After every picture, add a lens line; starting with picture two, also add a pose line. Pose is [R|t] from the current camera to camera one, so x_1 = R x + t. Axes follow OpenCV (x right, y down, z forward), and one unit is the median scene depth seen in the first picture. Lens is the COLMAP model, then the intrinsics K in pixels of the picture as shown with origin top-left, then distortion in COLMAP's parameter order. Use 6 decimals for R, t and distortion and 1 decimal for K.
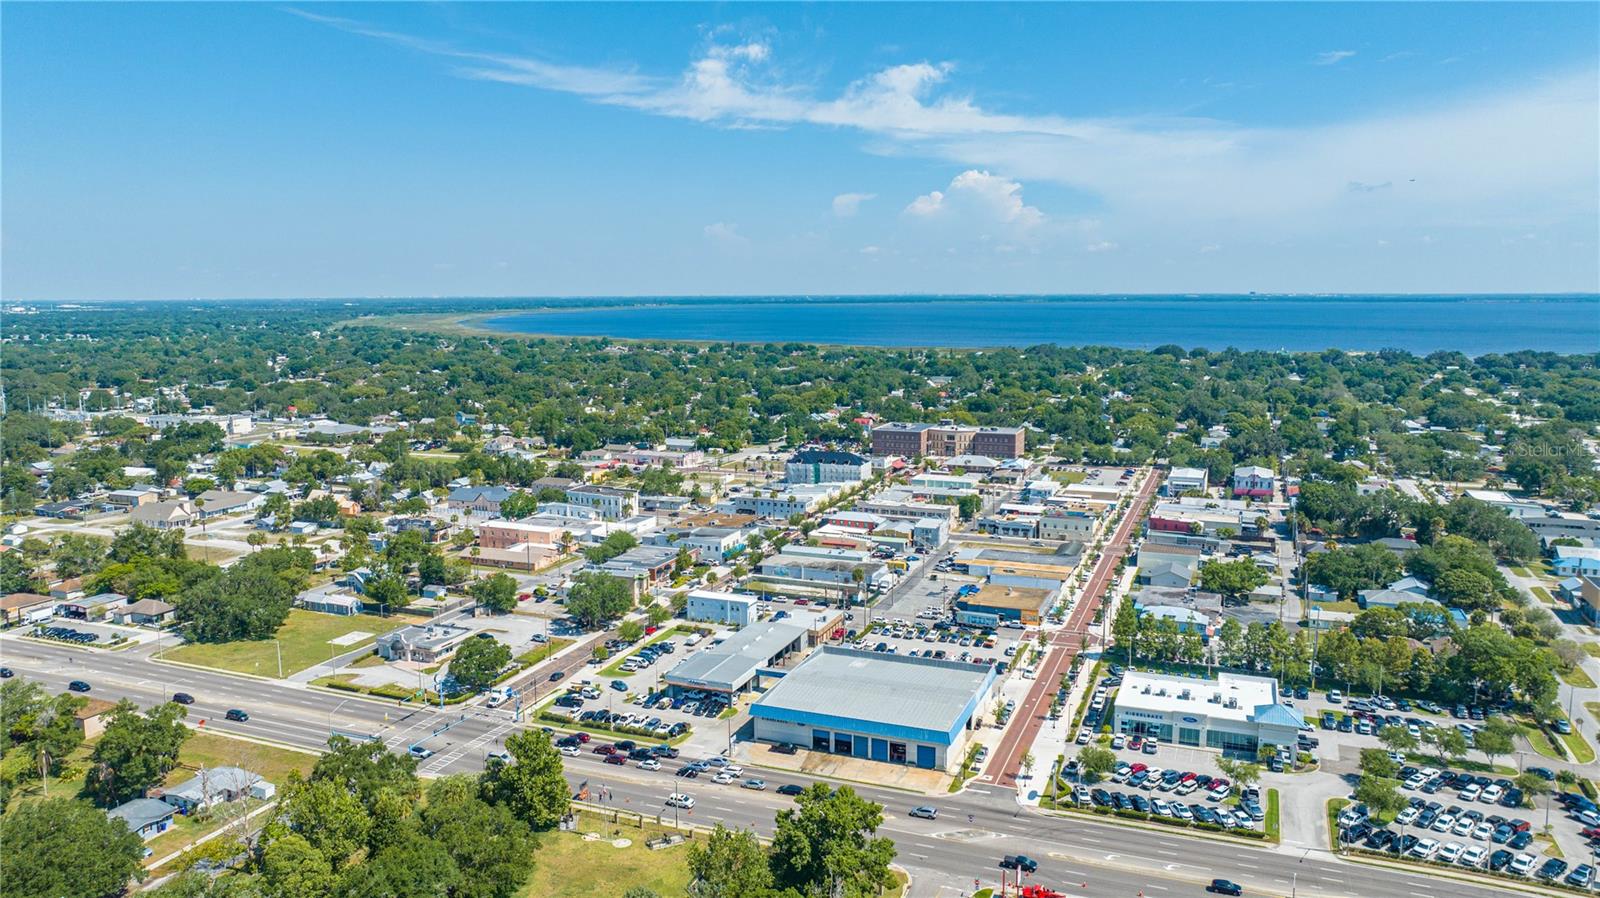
lens RADIAL K [[1109.8, 0, 810.8], [0, 1109.8, 444.2], [0, 0, 1]] dist [-0.019477, -0.002319]
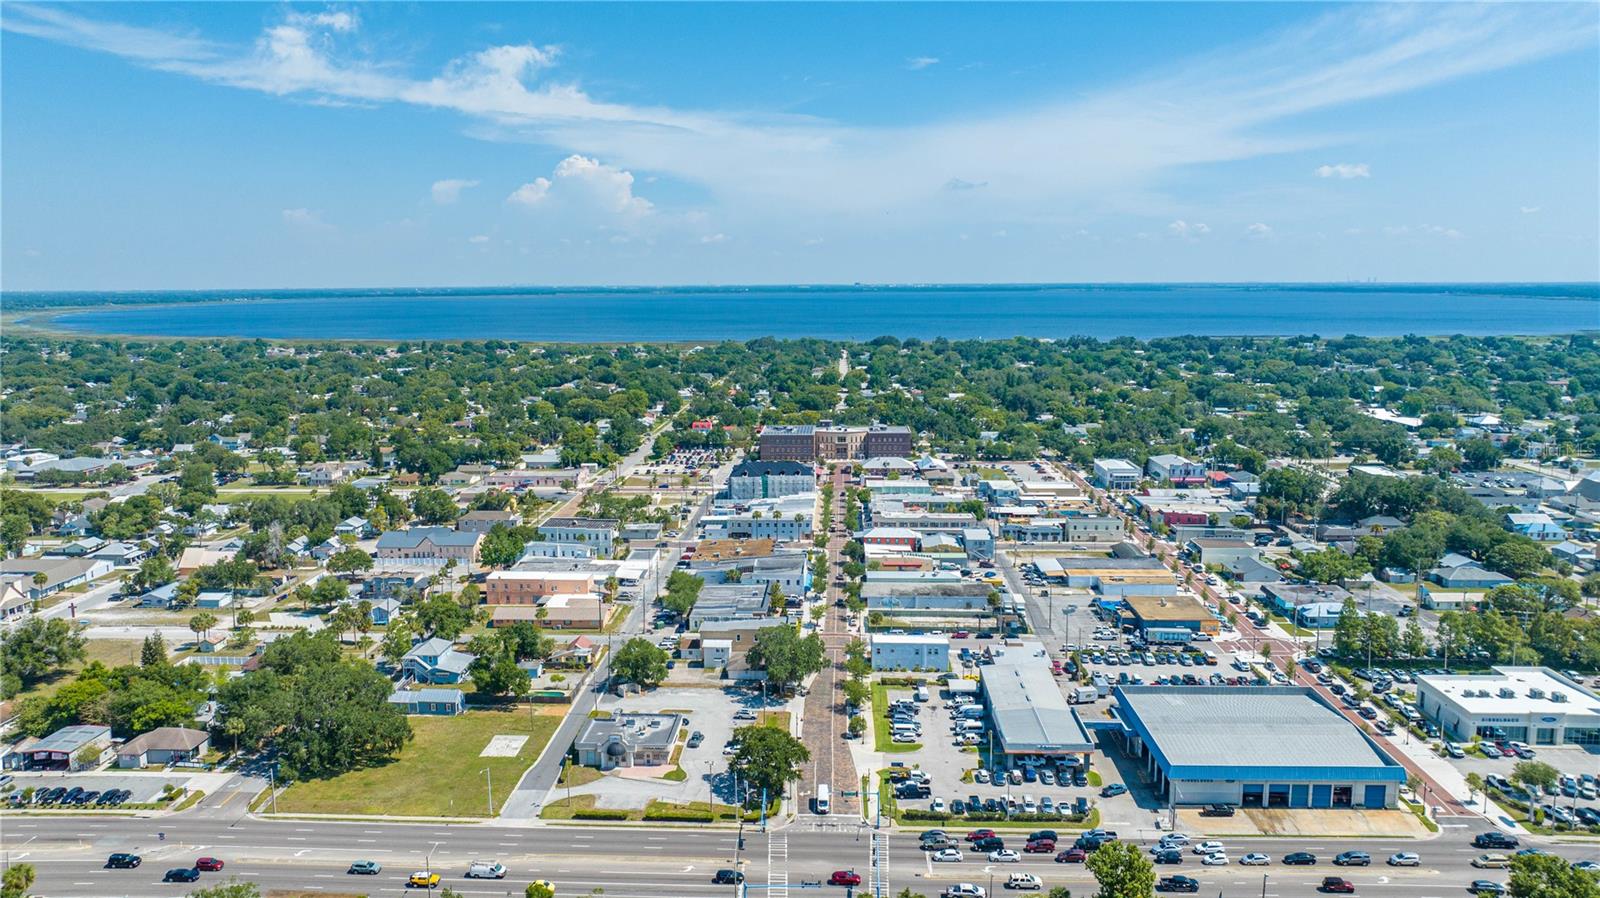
lens RADIAL K [[1125.7, 0, 800.0], [0, 1125.7, 449.0], [0, 0, 1]] dist [-0.021237, 0.002019]
pose [[0.945020, -0.049513, 0.323243, -0.221838], [0.046383, 0.998772, 0.017384, -0.016124], [-0.323707, -0.001436, 0.946156, 0.095306]]
